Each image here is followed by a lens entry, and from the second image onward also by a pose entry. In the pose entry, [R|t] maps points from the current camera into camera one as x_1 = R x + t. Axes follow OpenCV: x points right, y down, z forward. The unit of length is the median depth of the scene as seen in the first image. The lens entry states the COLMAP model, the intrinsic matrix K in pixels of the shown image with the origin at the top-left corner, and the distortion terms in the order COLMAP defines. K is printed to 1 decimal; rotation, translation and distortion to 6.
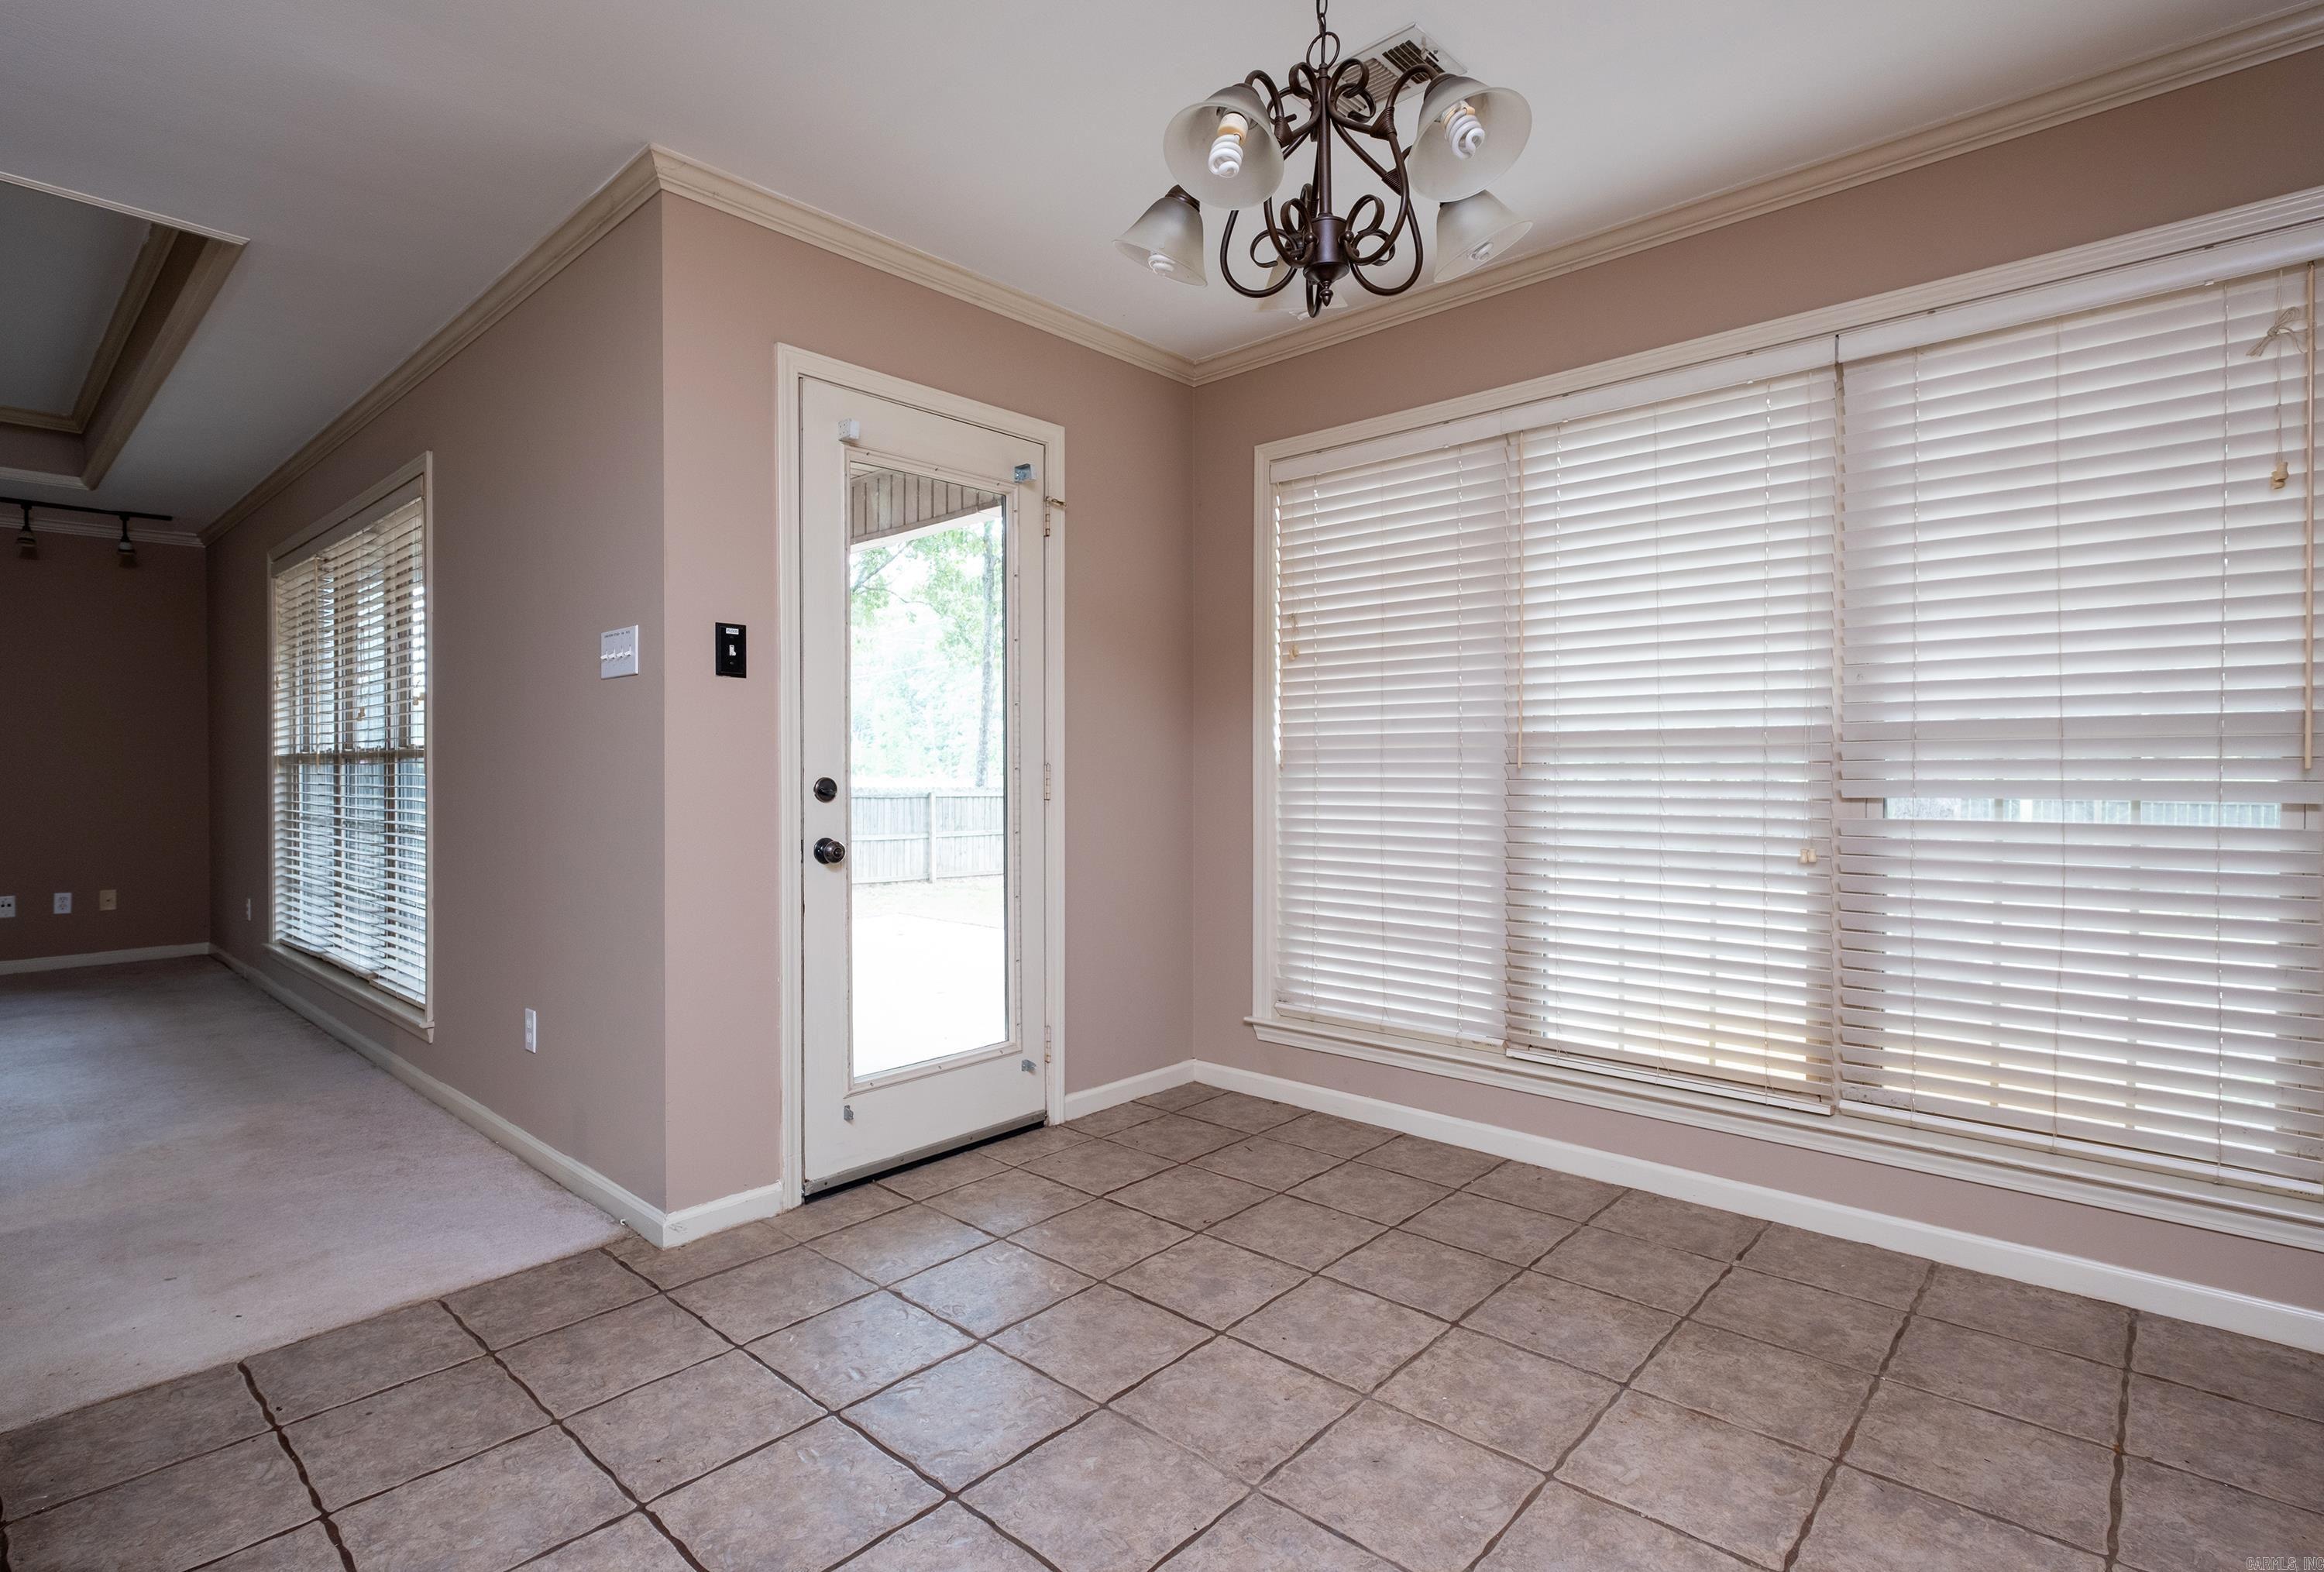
lens RADIAL K [[1126.5, 0, 1135.4], [0, 1126.5, 769.6], [0, 0, 1]] dist [-0.000985, -0.001398]
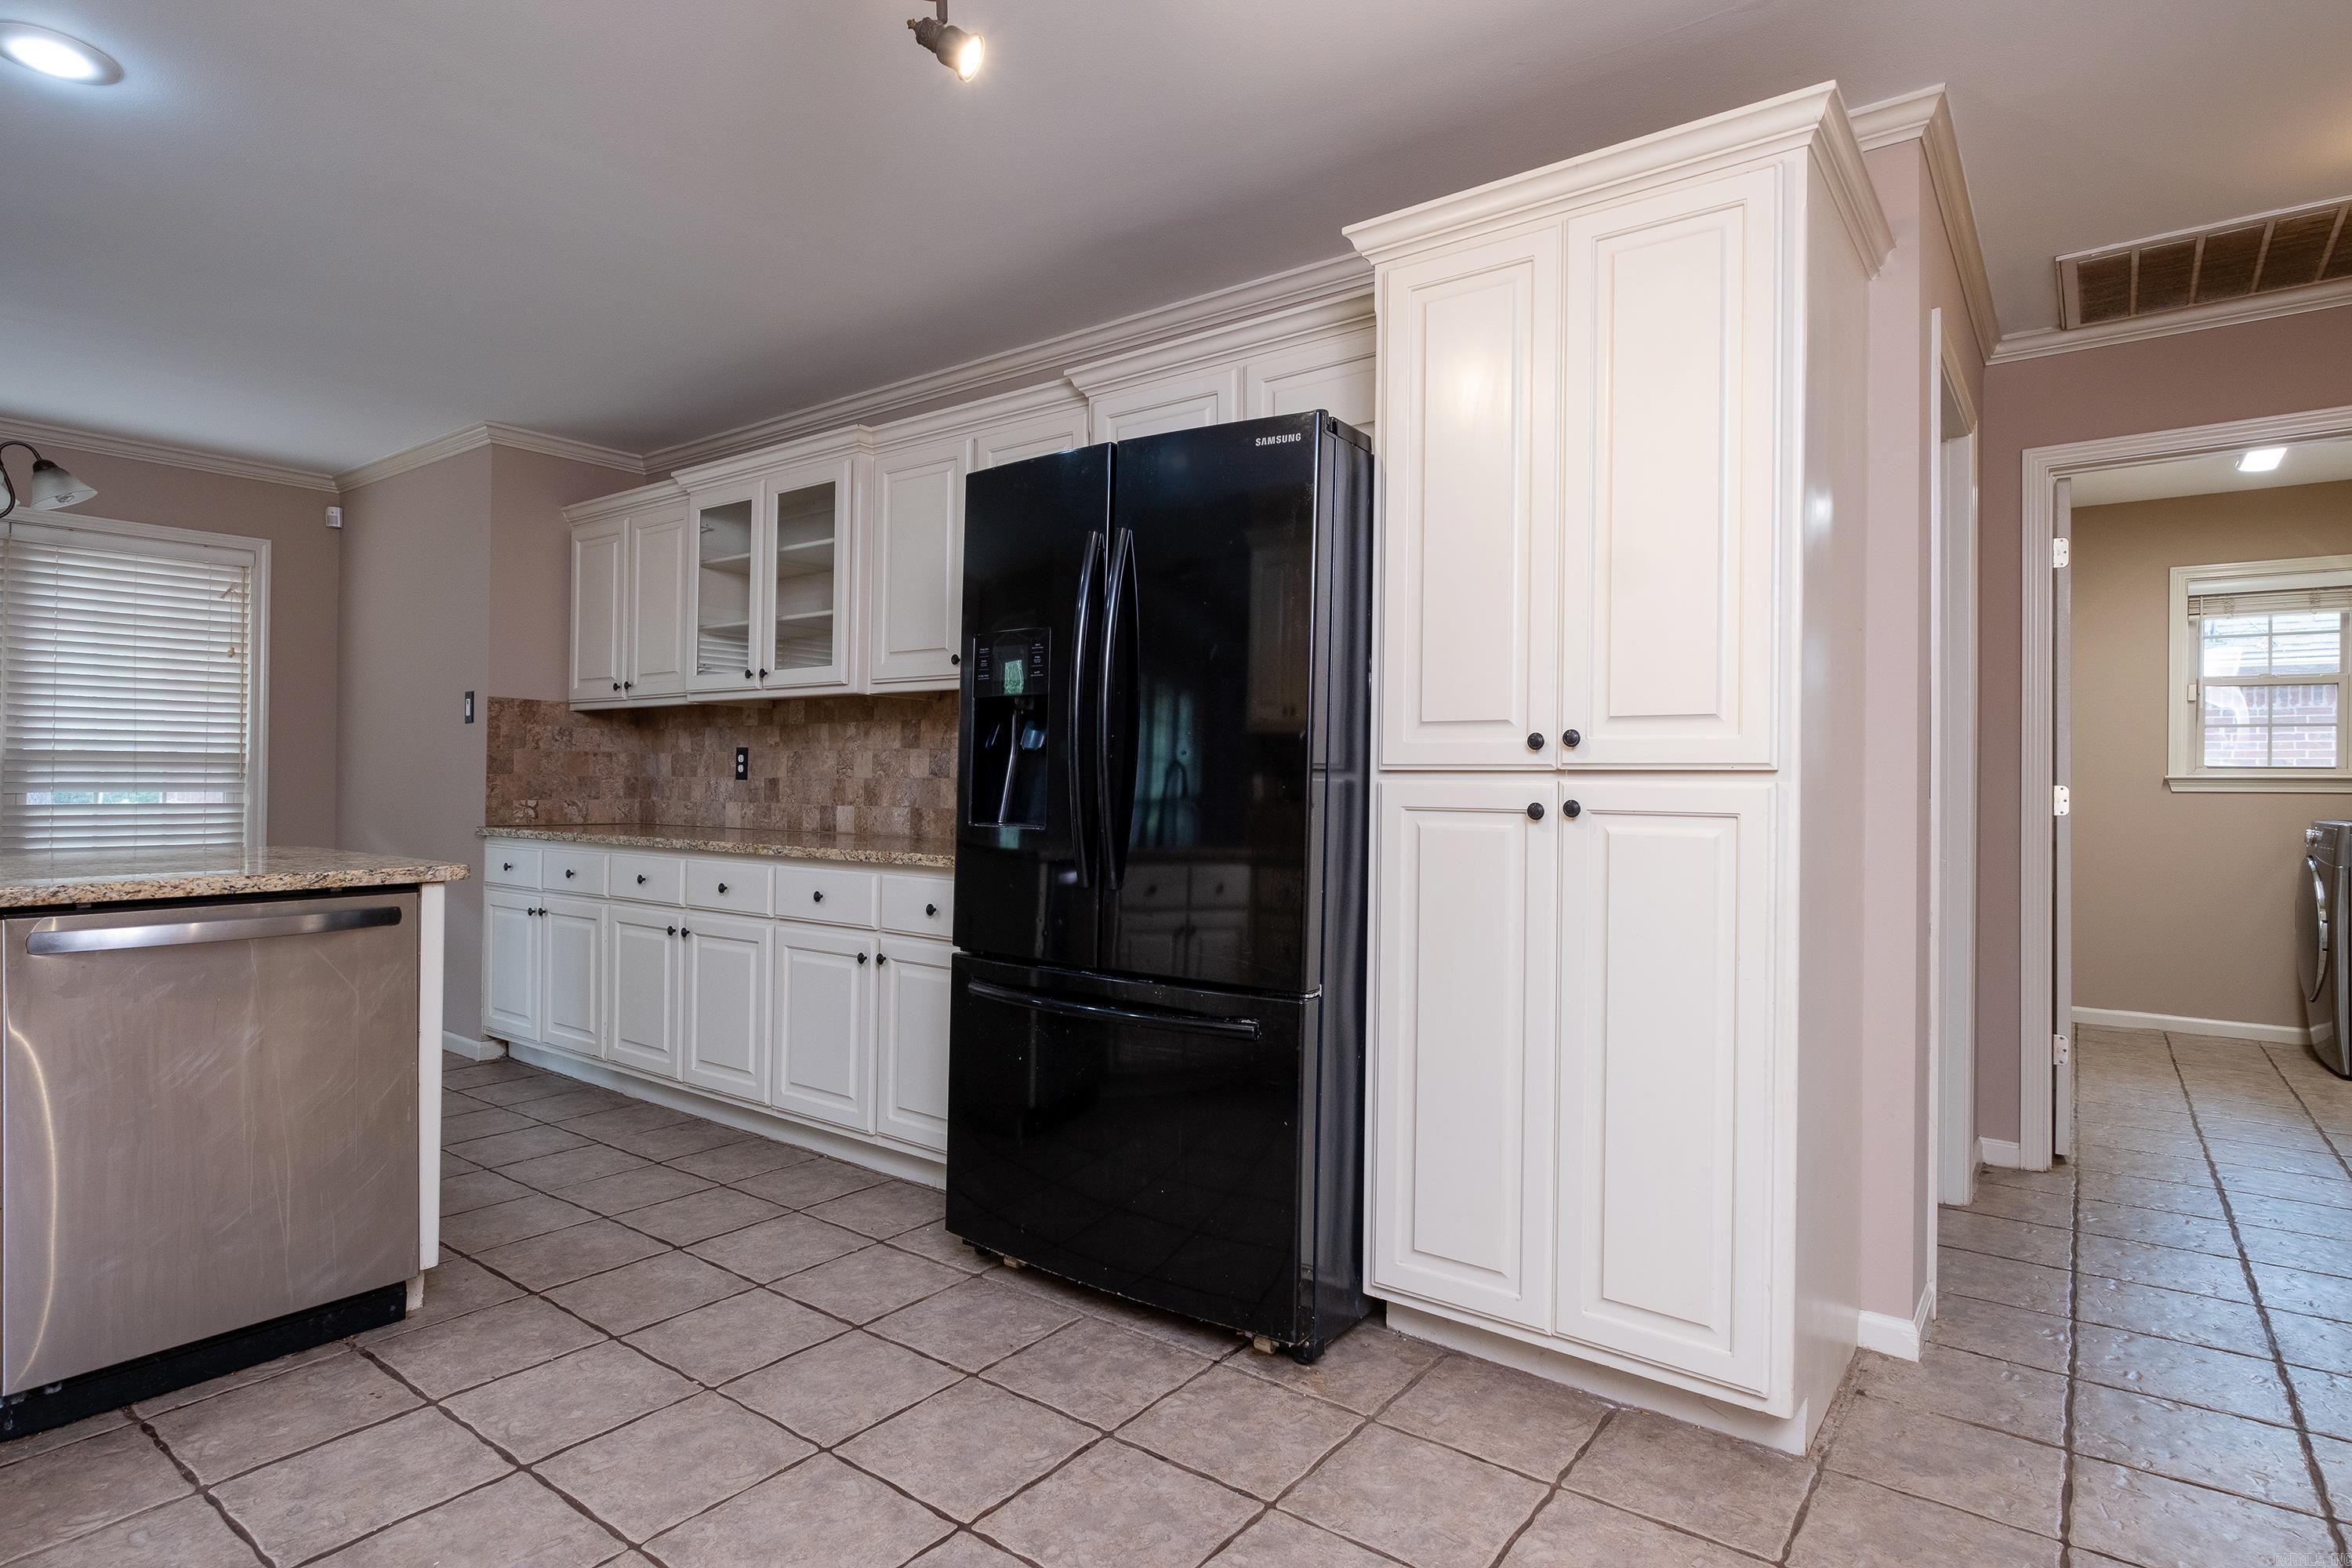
lens RADIAL K [[1251.6, 0, 1172.4], [0, 1251.6, 774.5], [0, 0, 1]] dist [0.001381, -0.000925]
pose [[-0.093974, 0.008586, 0.995538, -1.474086], [-0.004554, 0.999949, -0.009053, 0.006905], [-0.995564, -0.005385, -0.093930, -0.599104]]
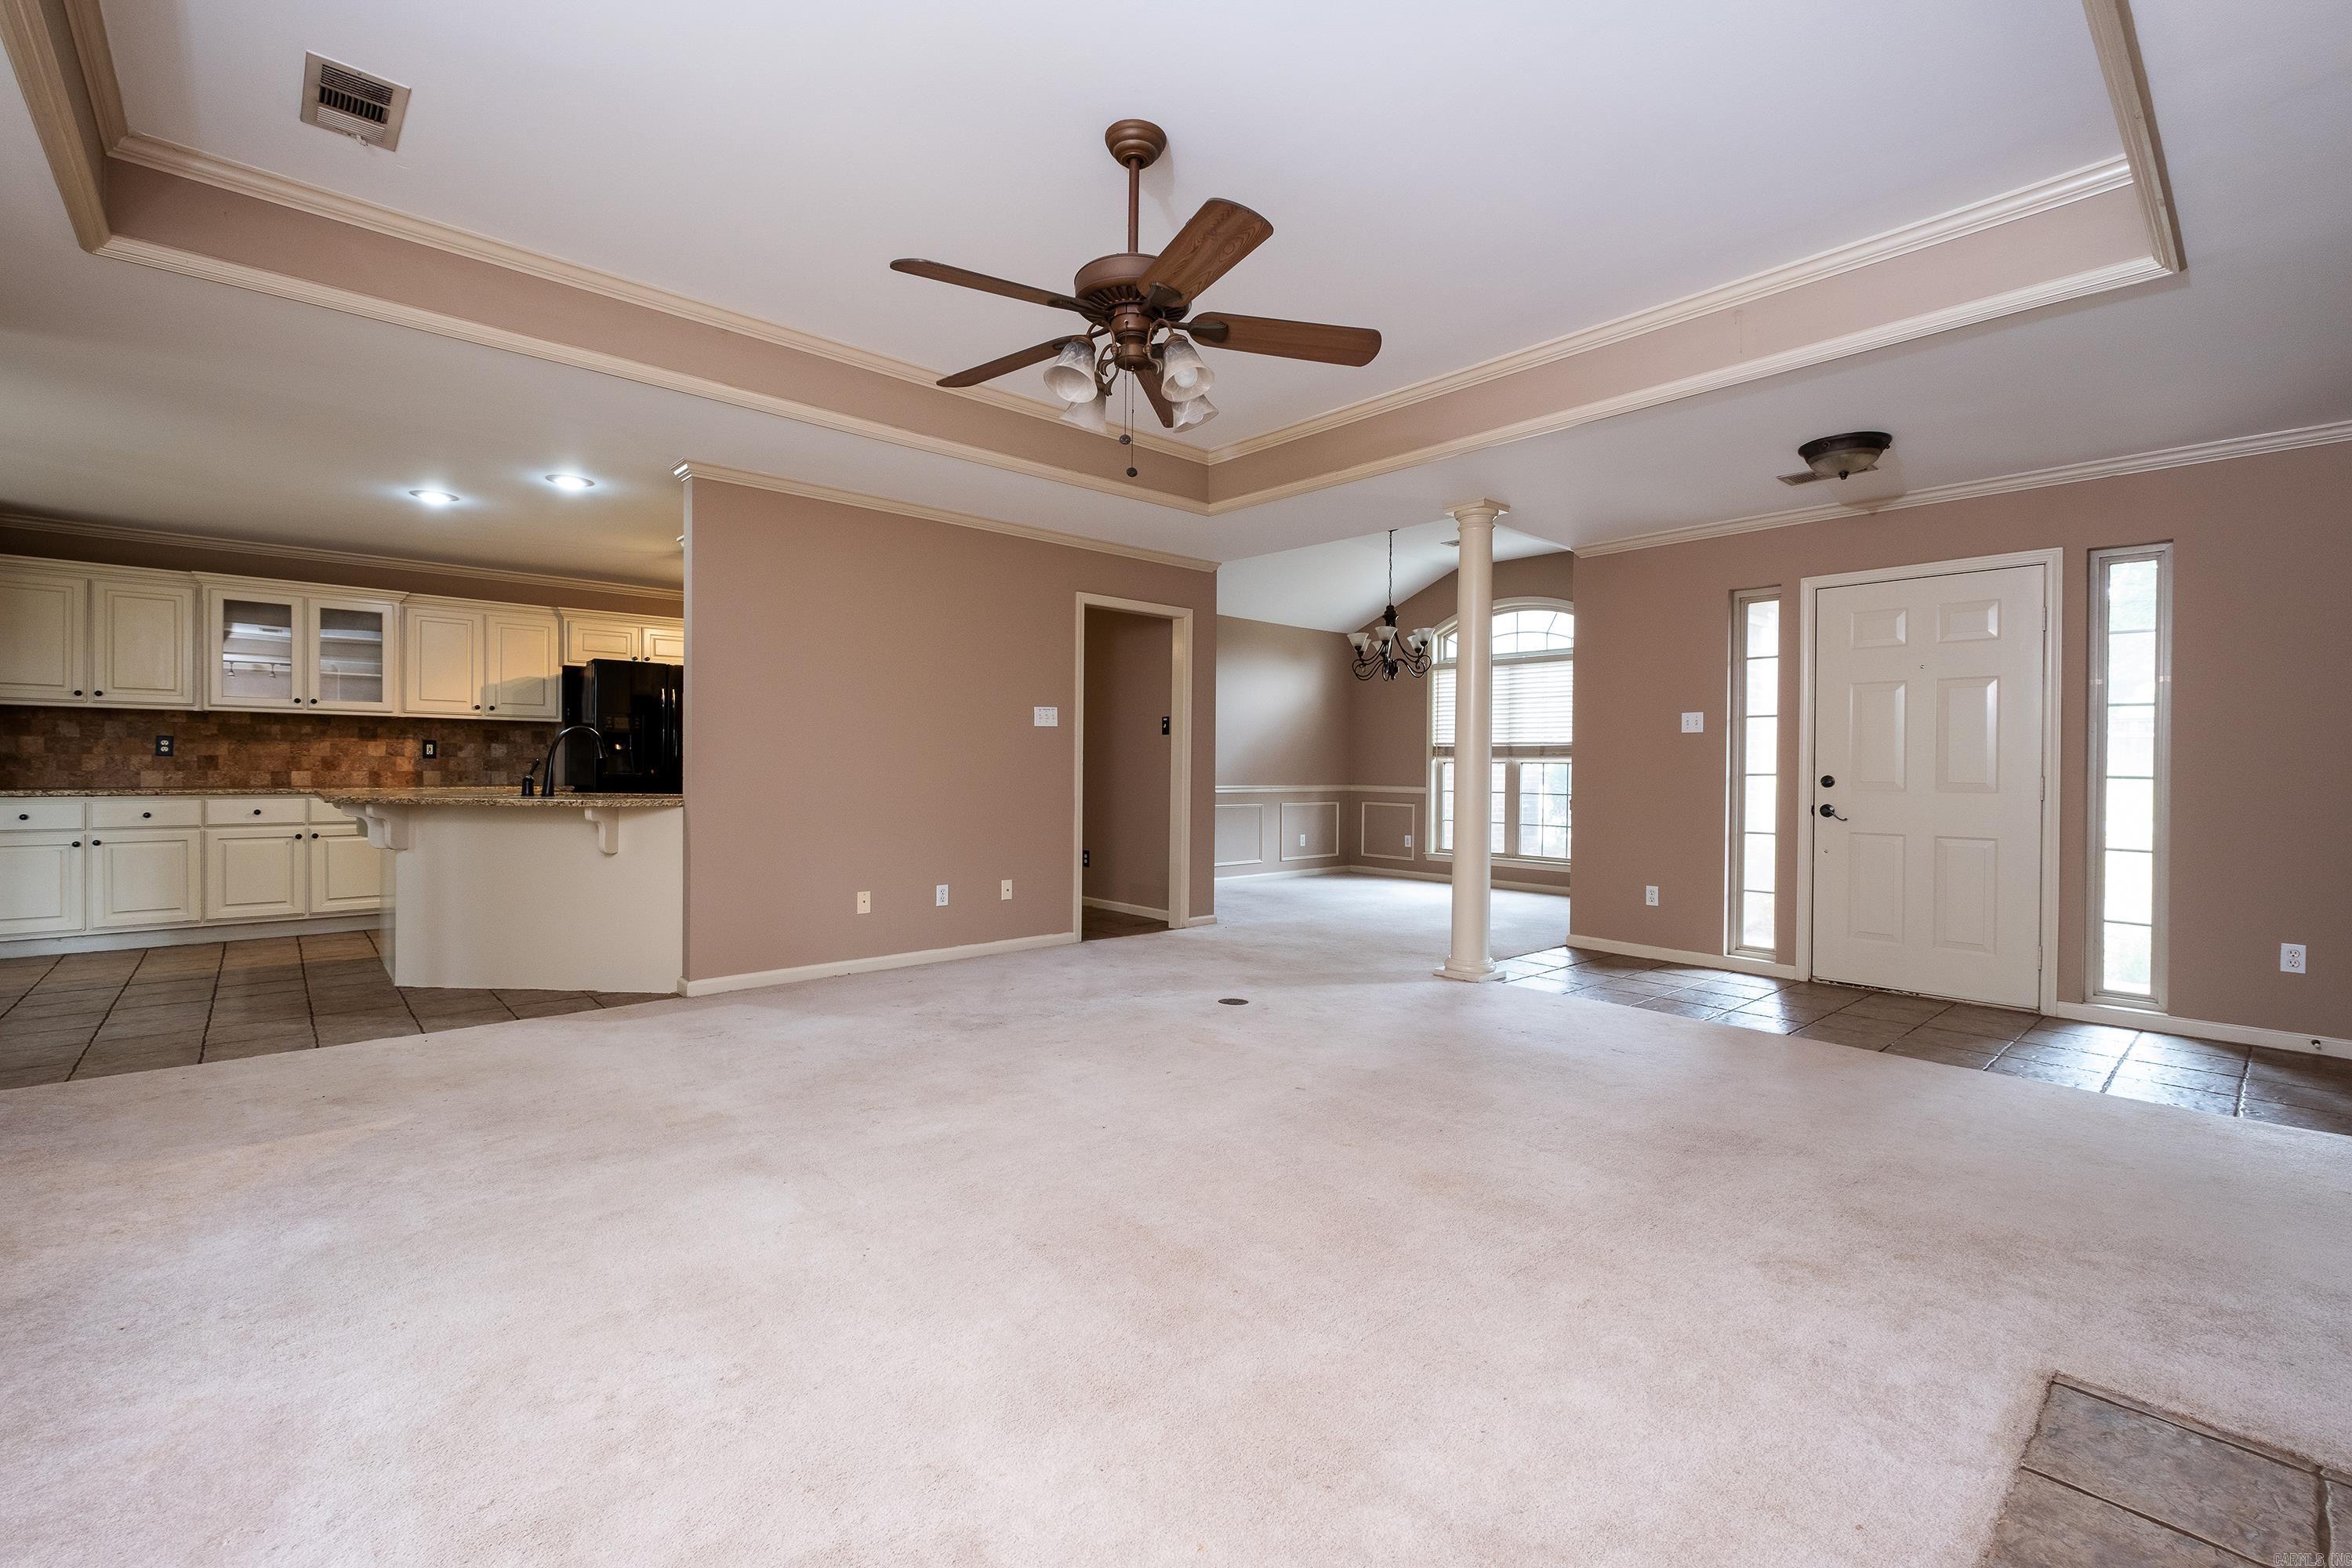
lens RADIAL K [[1005.6, 0, 1176.4], [0, 1005.6, 777.1], [0, 0, 1]] dist [0.001835, -0.005516]
pose [[-0.995200, -0.004072, 0.097780, -2.188487], [-0.002858, 0.999917, 0.012544, 0.013701], [-0.097823, 0.012204, -0.995129, 2.096966]]
